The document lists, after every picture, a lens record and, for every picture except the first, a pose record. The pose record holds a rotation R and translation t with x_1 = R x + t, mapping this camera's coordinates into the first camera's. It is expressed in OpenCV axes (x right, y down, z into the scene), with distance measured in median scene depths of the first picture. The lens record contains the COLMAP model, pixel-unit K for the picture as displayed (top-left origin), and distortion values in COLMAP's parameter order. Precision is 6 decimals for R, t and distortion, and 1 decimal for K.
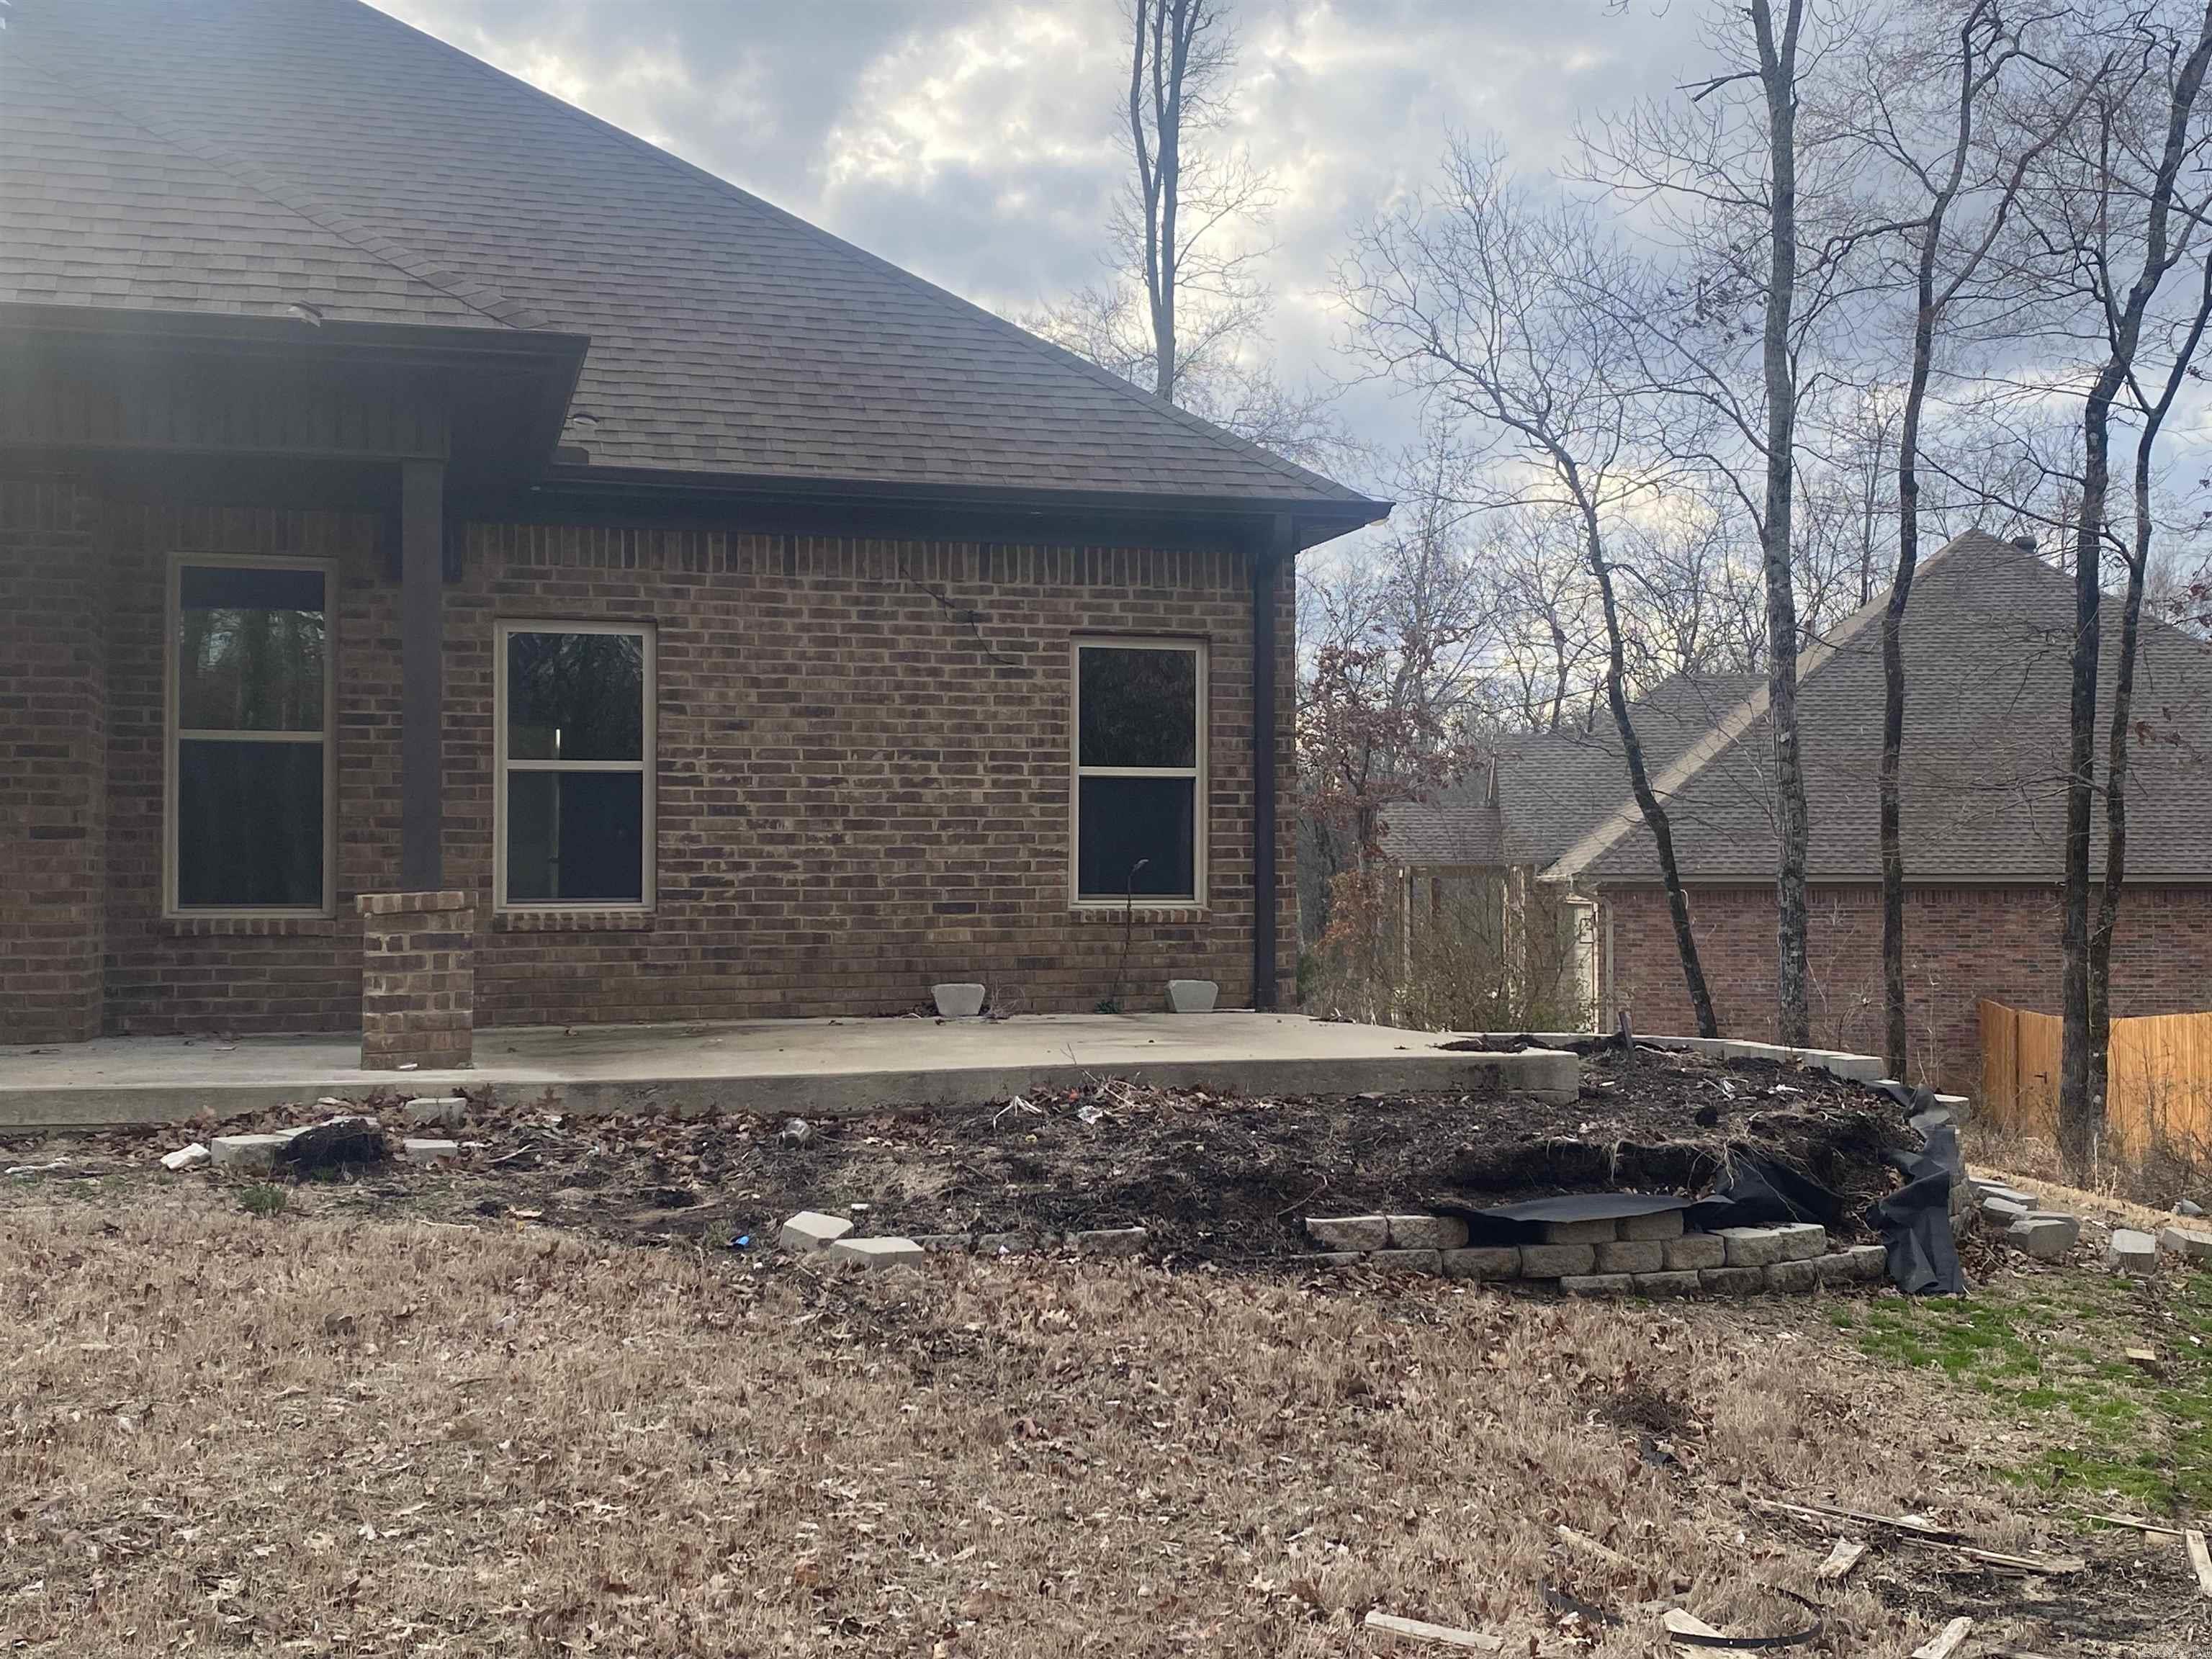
lens RADIAL K [[2486.3, 0, 1106.0], [0, 2486.3, 829.5], [0, 0, 1]] dist [0.184870, -0.536326]
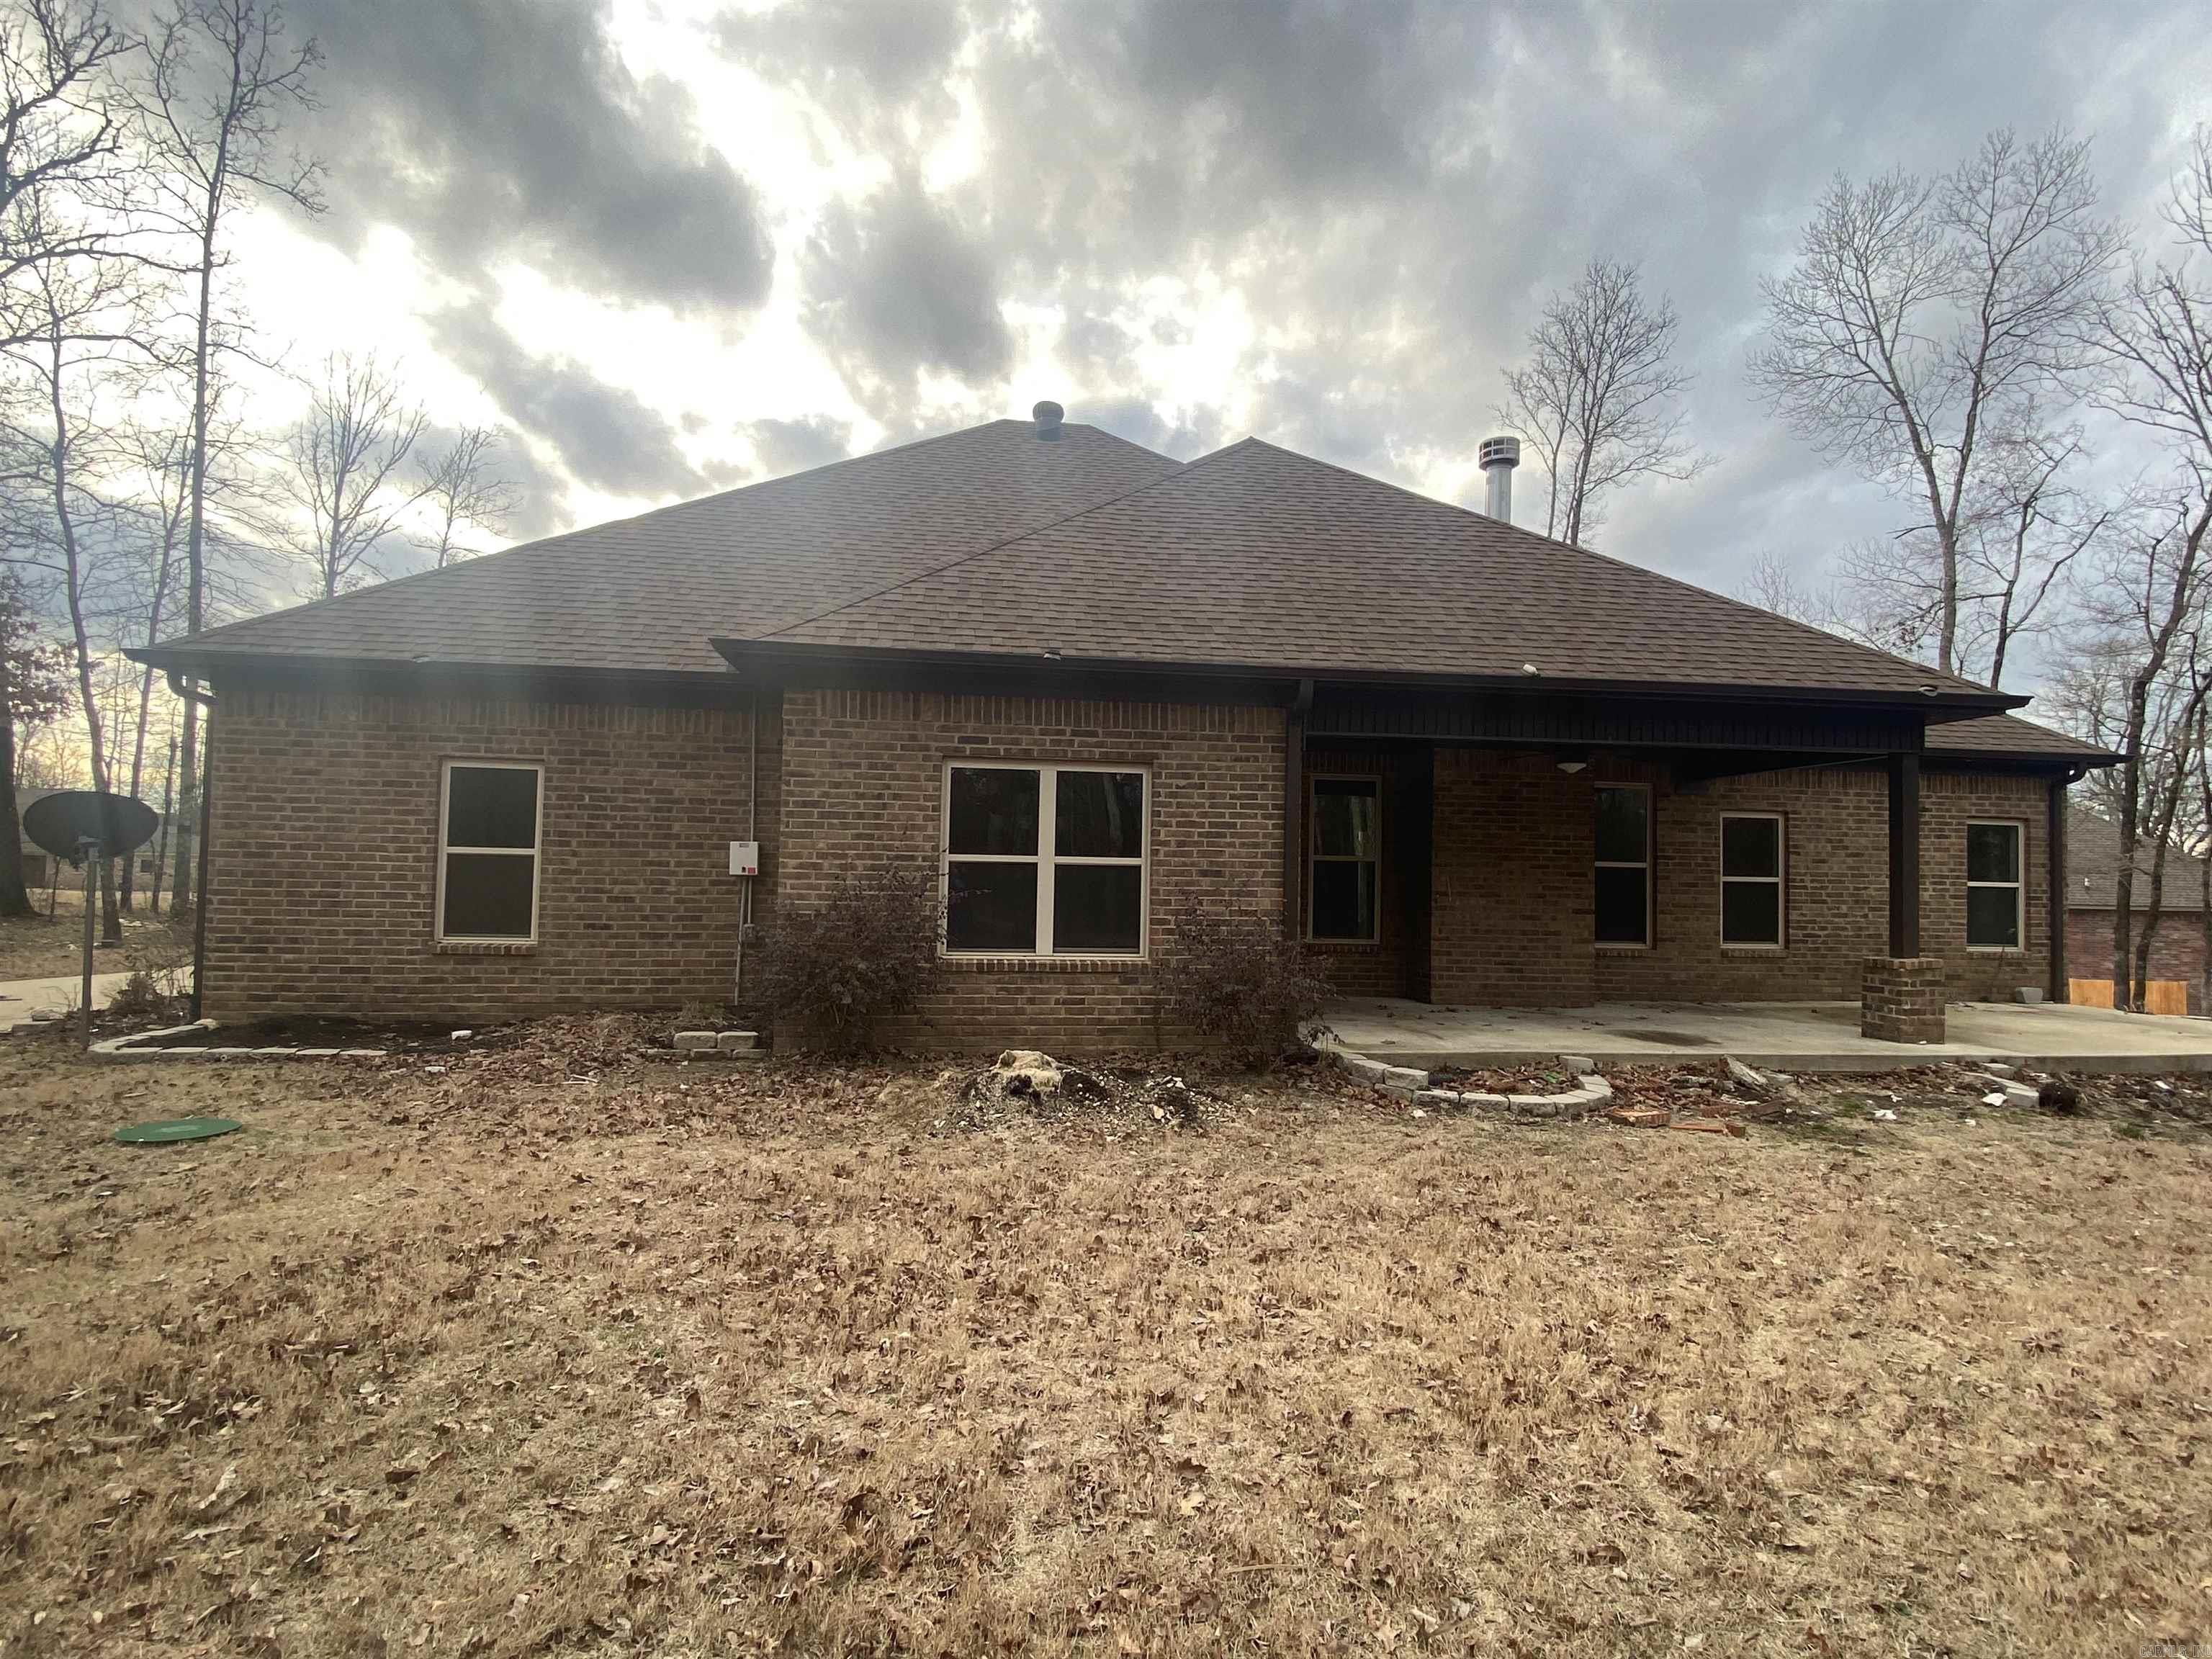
lens RADIAL K [[1105.1, 0, 1102.7], [0, 1105.1, 833.9], [0, 0, 1]] dist [0.055817, -0.057418]
pose [[0.989683, 0.018251, -0.142107, -0.768385], [-0.020008, 0.999740, -0.010942, -0.052852], [0.141870, 0.013672, 0.989791, -0.030226]]
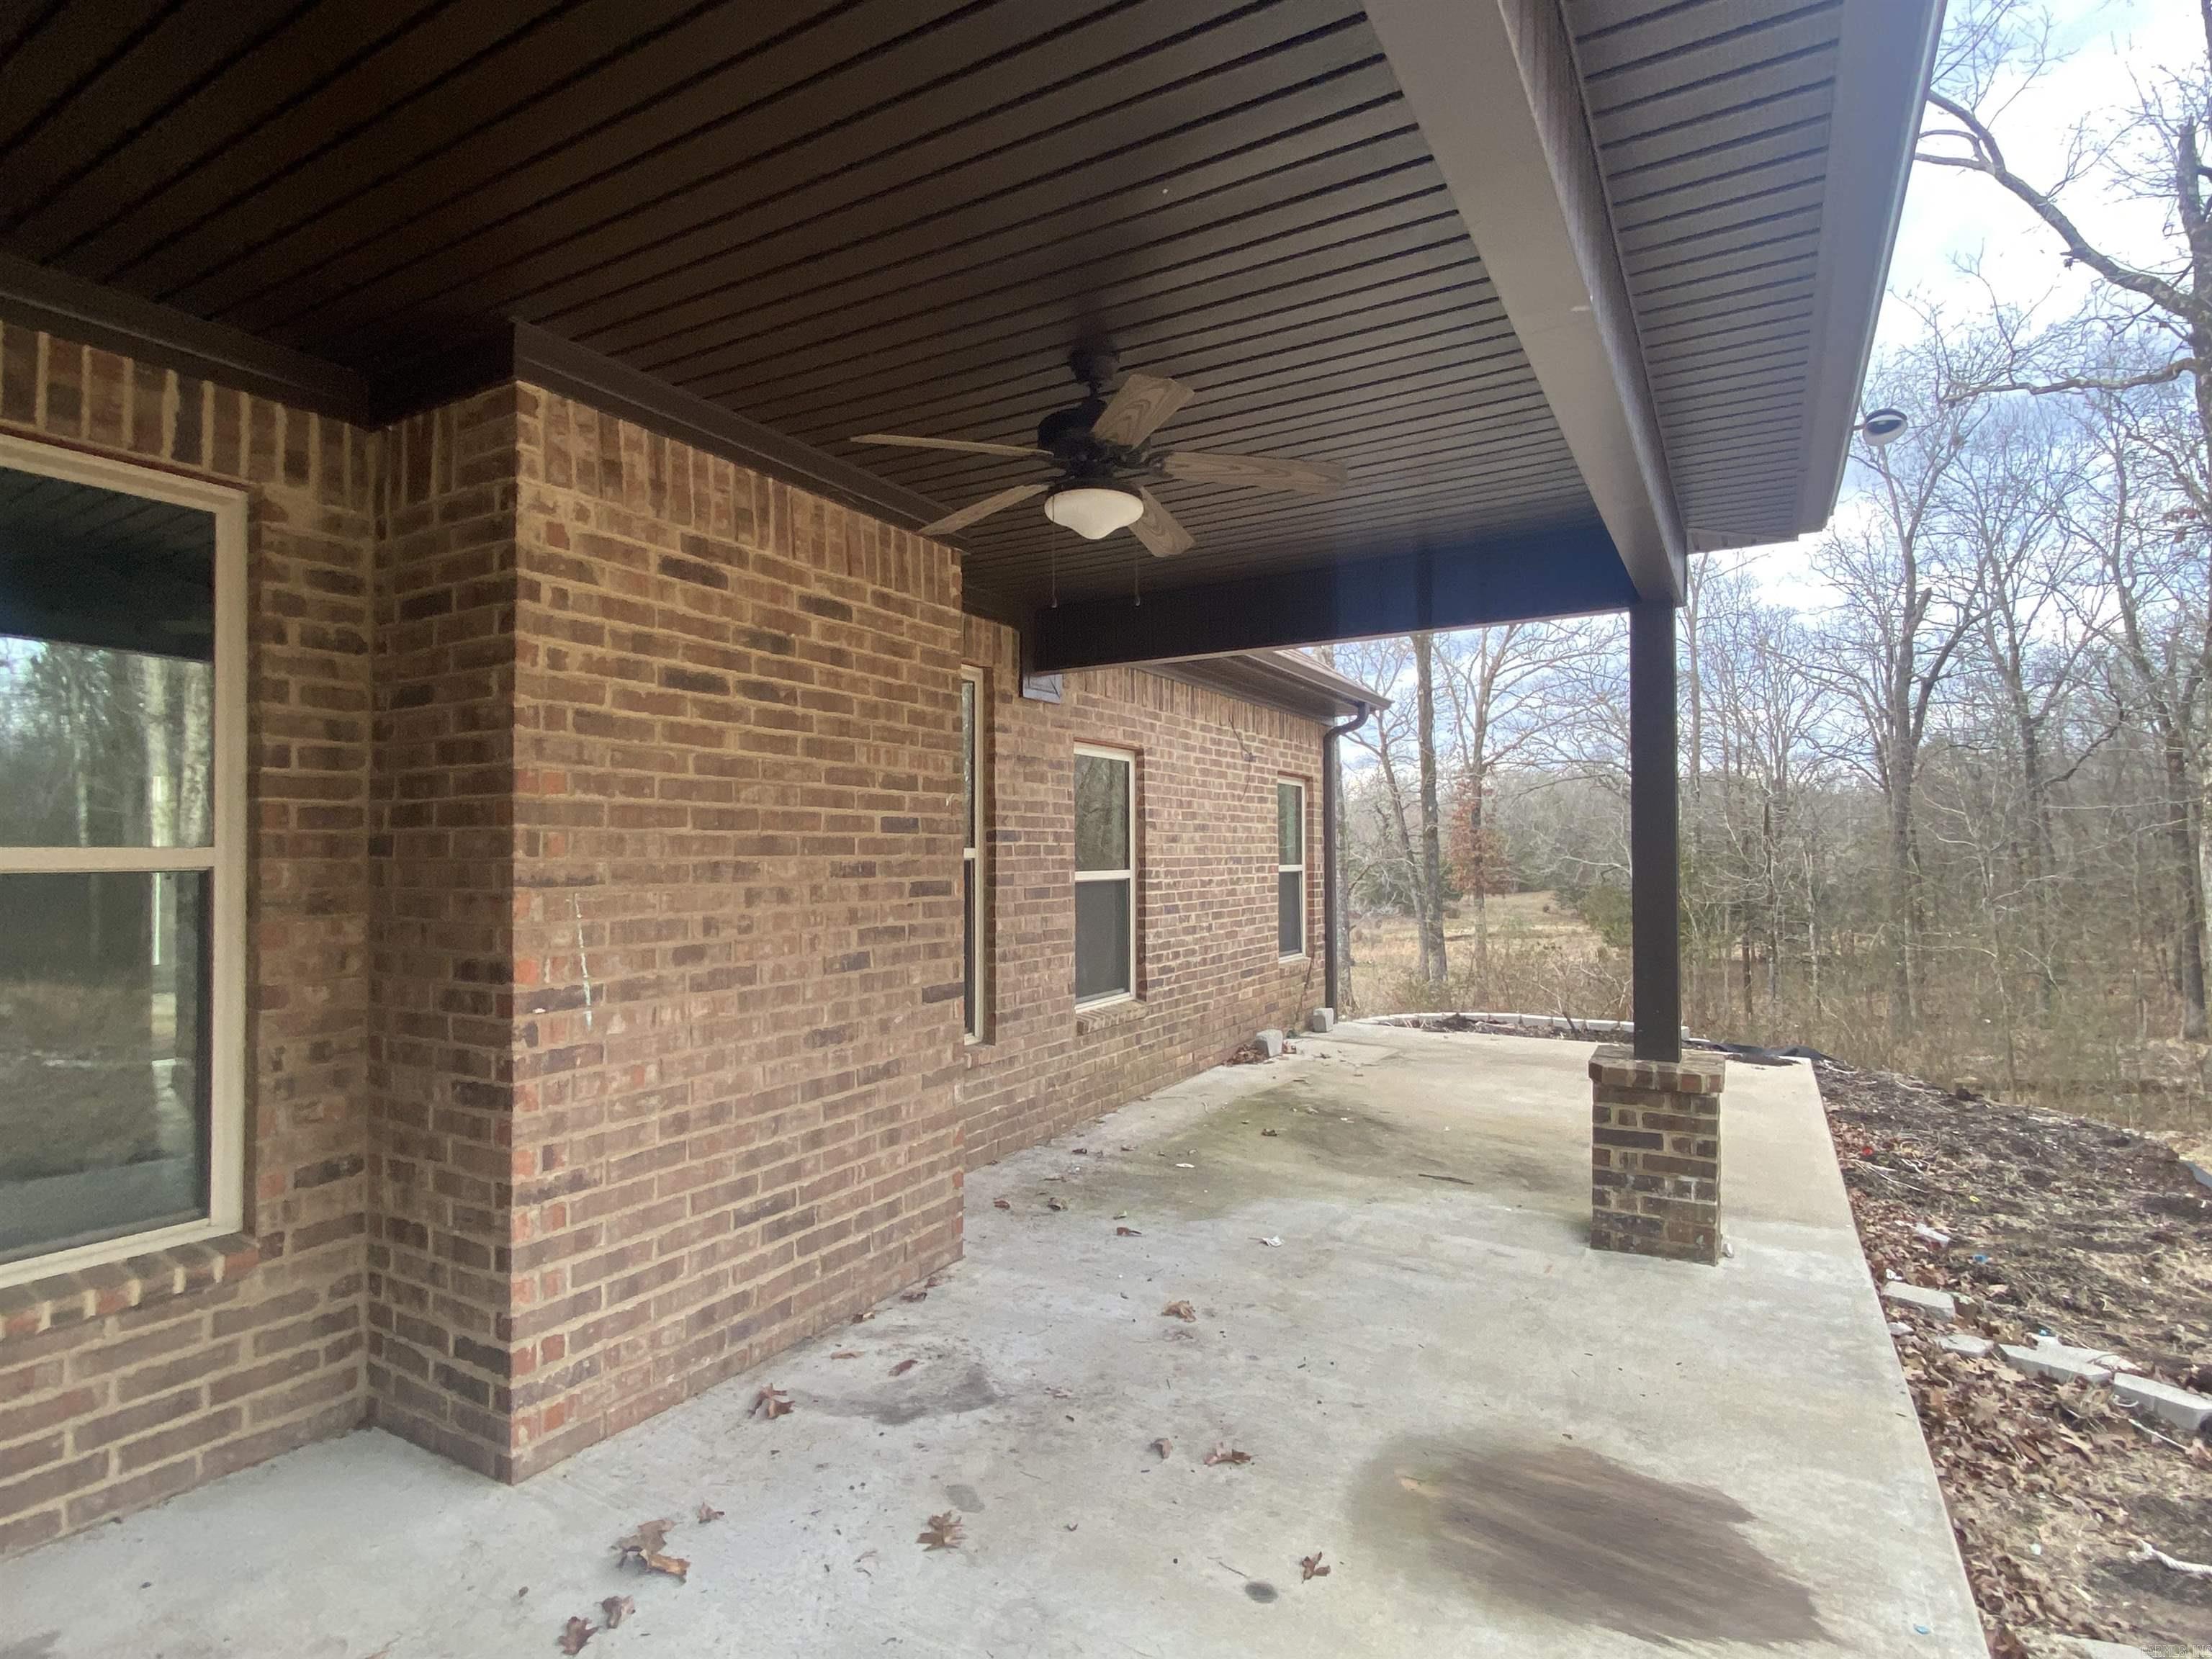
lens RADIAL K [[1105.1, 0, 1102.7], [0, 1105.1, 833.9], [0, 0, 1]] dist [0.055817, -0.057418]
pose [[0.712905, 0.012385, 0.701151, -0.686164], [-0.014609, 0.999889, -0.002808, -0.052594], [-0.701108, -0.008241, 0.713007, 0.799633]]
